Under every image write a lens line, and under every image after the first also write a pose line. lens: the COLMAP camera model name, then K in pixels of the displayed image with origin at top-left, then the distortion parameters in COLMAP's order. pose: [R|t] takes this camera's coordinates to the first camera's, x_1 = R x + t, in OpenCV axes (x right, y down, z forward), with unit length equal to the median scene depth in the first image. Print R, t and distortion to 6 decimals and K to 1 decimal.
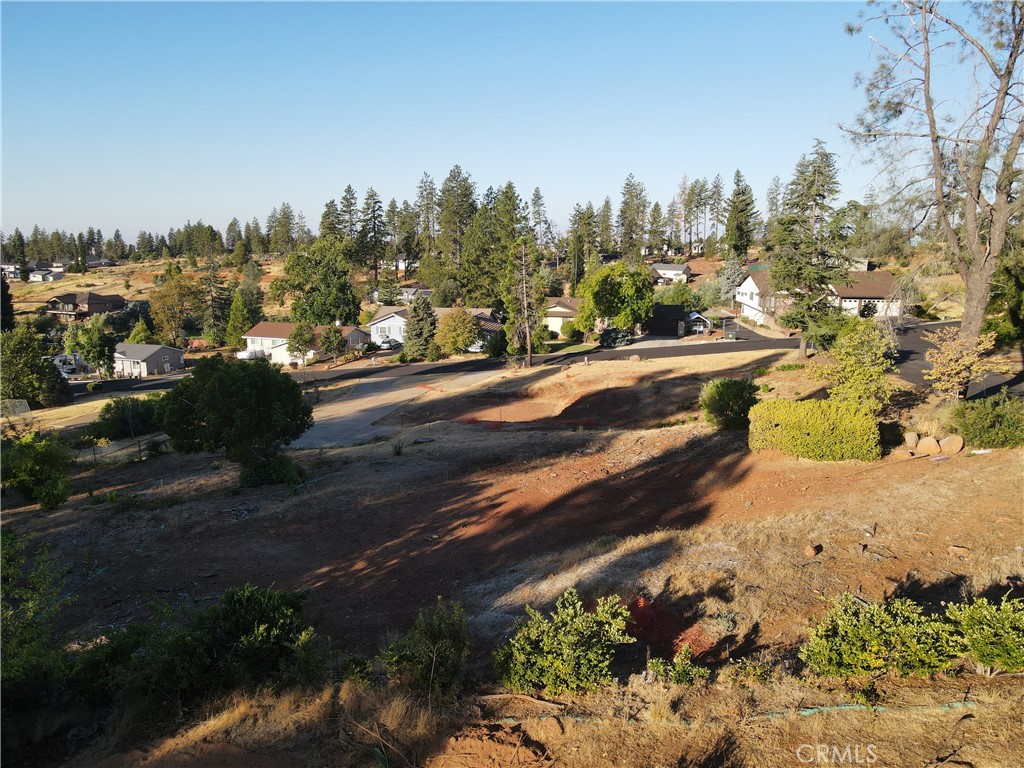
lens RADIAL K [[745.8, 0, 509.0], [0, 745.8, 380.4], [0, 0, 1]] dist [0.001143, 0.030304]
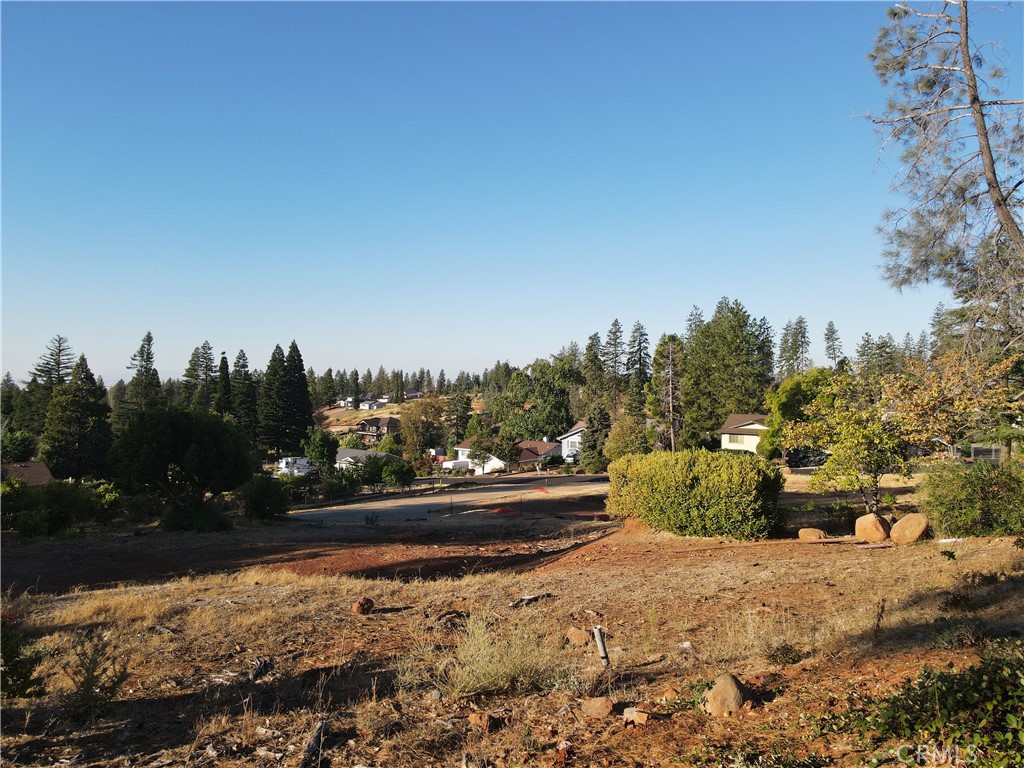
lens RADIAL K [[745.8, 0, 507.9], [0, 745.8, 368.2], [0, 0, 1]] dist [0.001143, 0.030304]
pose [[0.919231, -0.000339, -0.393718, 0.341696], [-0.080272, 0.978834, -0.188258, 0.062692], [0.385448, 0.204658, 0.899747, 0.204234]]
